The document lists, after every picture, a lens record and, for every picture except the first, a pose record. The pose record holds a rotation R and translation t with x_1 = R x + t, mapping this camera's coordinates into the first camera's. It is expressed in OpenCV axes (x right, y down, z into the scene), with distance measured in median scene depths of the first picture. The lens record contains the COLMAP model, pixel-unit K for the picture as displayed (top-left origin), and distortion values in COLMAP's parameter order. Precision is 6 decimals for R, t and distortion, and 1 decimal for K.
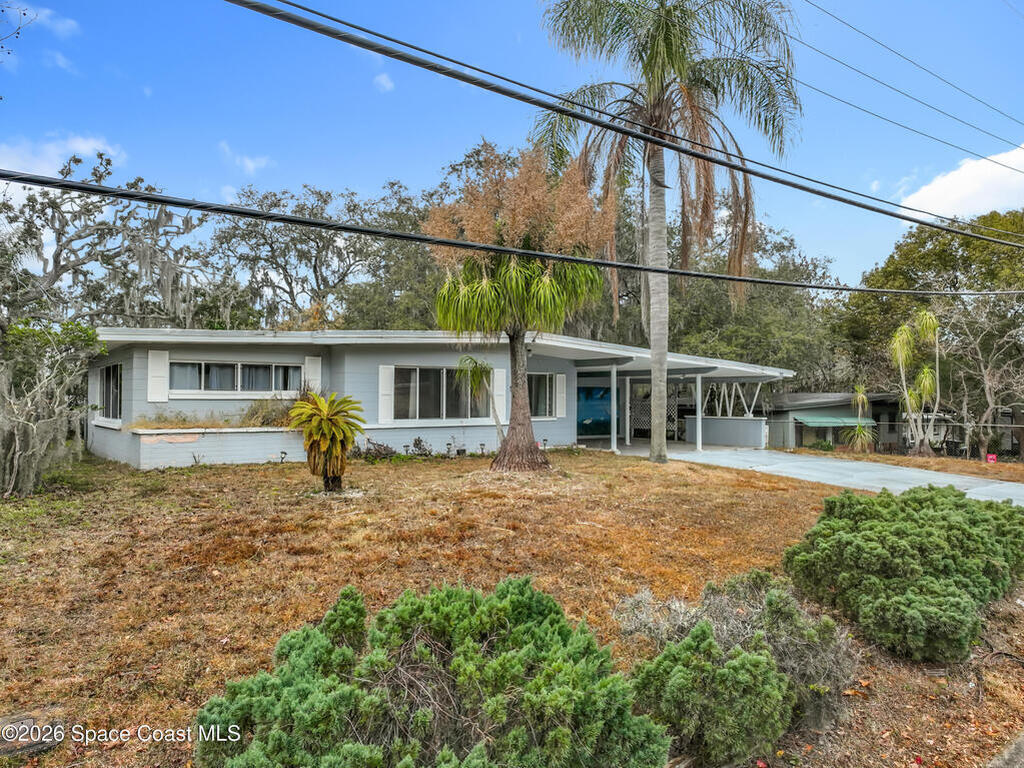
lens RADIAL K [[732.2, 0, 515.8], [0, 732.2, 403.0], [0, 0, 1]] dist [0.028939, 0.001964]
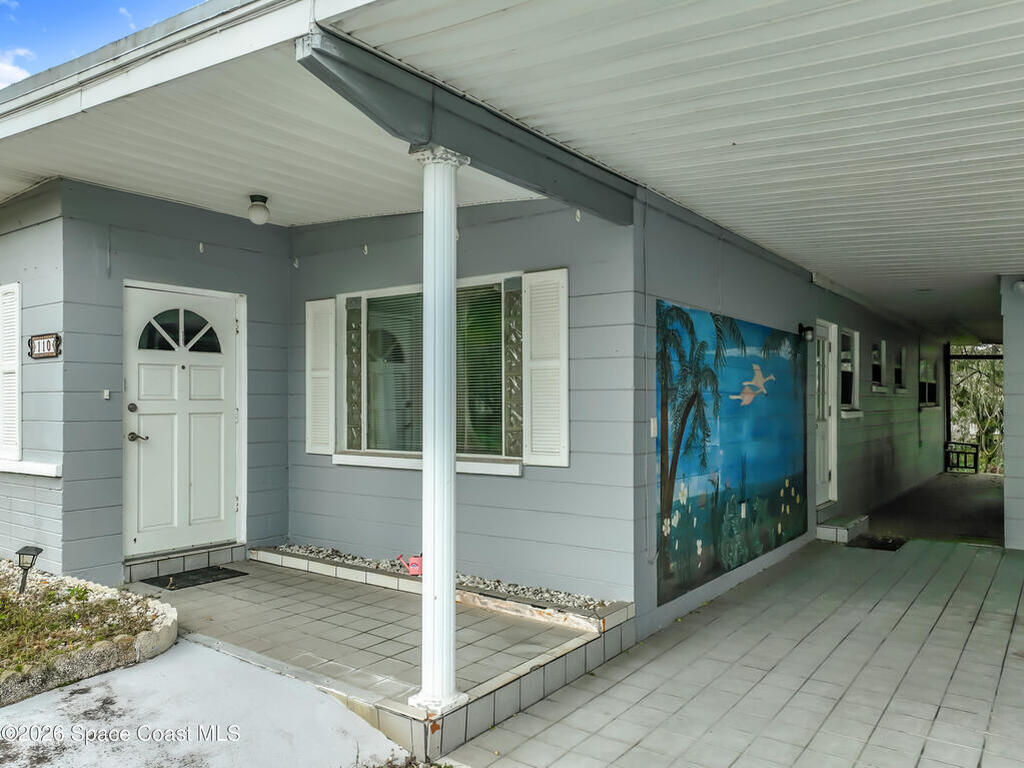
lens RADIAL K [[732.2, 0, 515.8], [0, 732.2, 403.0], [0, 0, 1]] dist [0.028939, 0.001964]
pose [[0.281292, -0.002100, -0.959620, 0.344237], [-0.007185, 0.999965, -0.004294, 0.002253], [0.959595, 0.008103, 0.281267, 1.170632]]
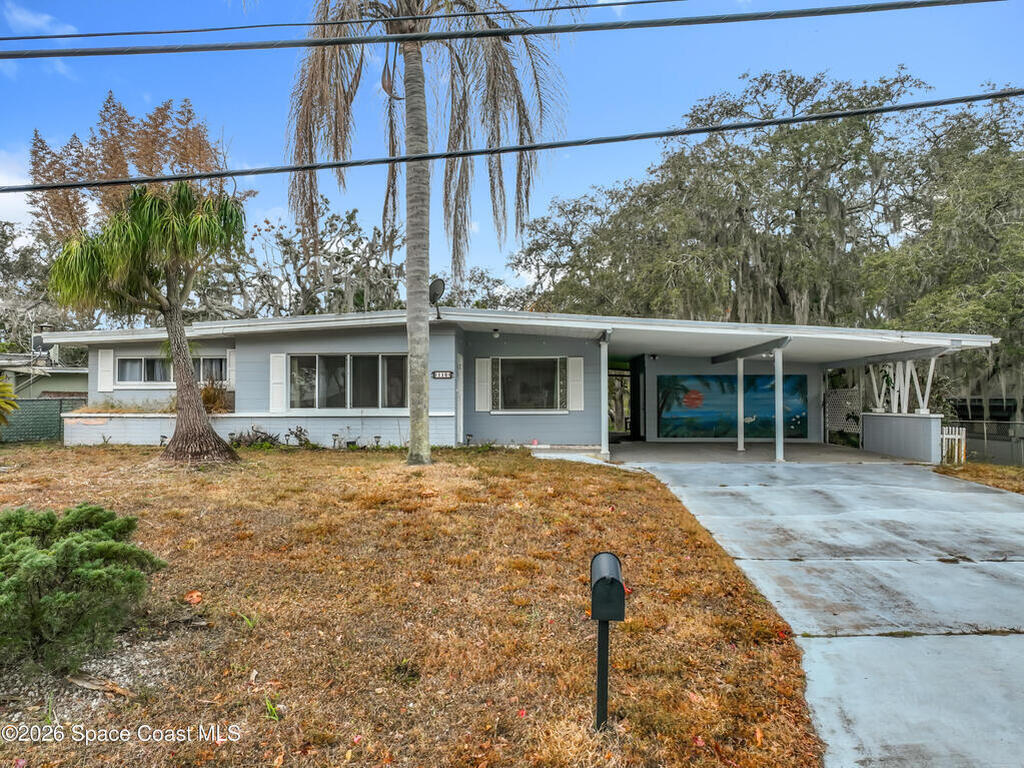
lens RADIAL K [[724.7, 0, 512.0], [0, 724.7, 384.0], [0, 0, 1]] dist [0.004459, 0.002469]
pose [[0.765648, -0.020465, -0.642934, 0.660486], [0.000124, 0.999498, -0.031666, 0.019958], [0.643260, 0.024166, 0.765267, 0.425872]]
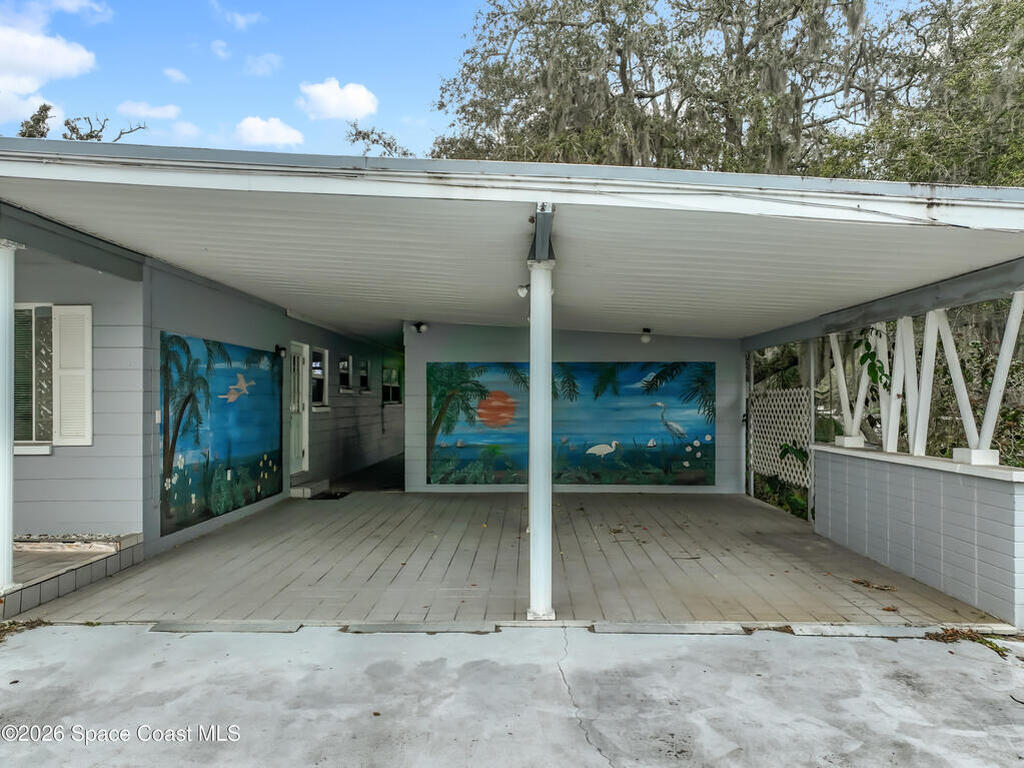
lens RADIAL K [[724.6, 0, 515.0], [0, 724.6, 393.2], [0, 0, 1]] dist [0.002138, 0.005129]
pose [[0.785617, -0.012025, -0.618597, 0.502923], [-0.000083, 0.999809, -0.019541, 0.004614], [0.618713, 0.015403, 0.785466, 1.102287]]
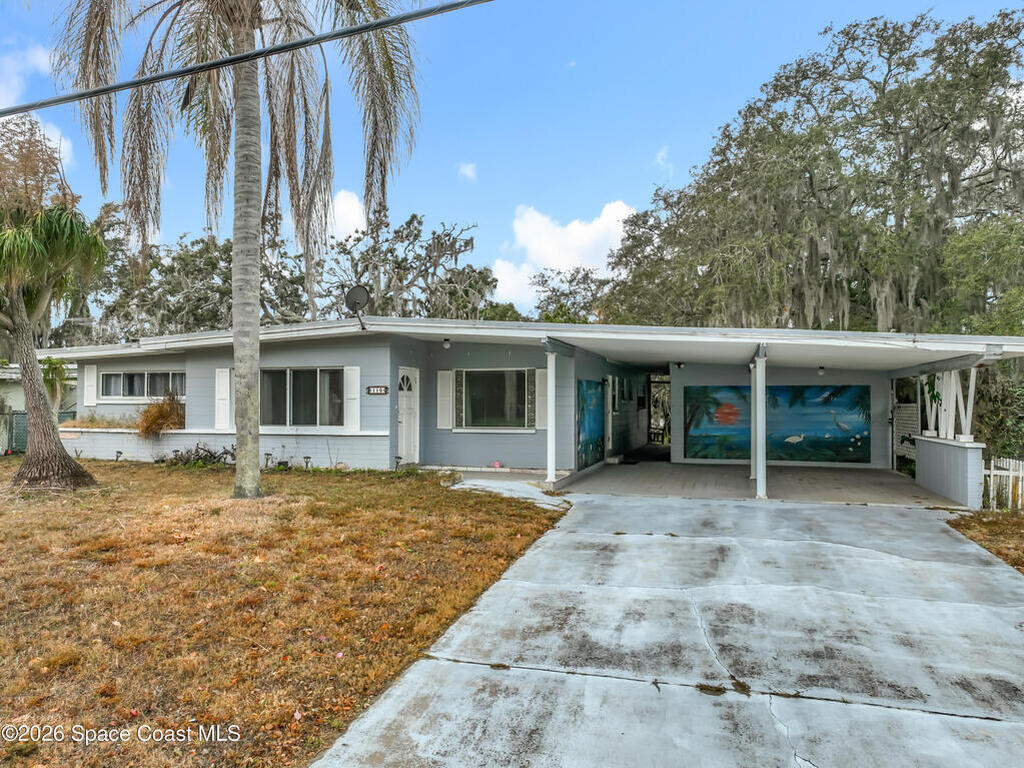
lens RADIAL K [[724.6, 0, 515.0], [0, 724.6, 393.2], [0, 0, 1]] dist [0.002138, 0.005129]
pose [[0.594314, -0.013478, -0.804120, 0.772510], [-0.004909, 0.999780, -0.020386, -0.001302], [0.804218, 0.016063, 0.594117, 0.701668]]
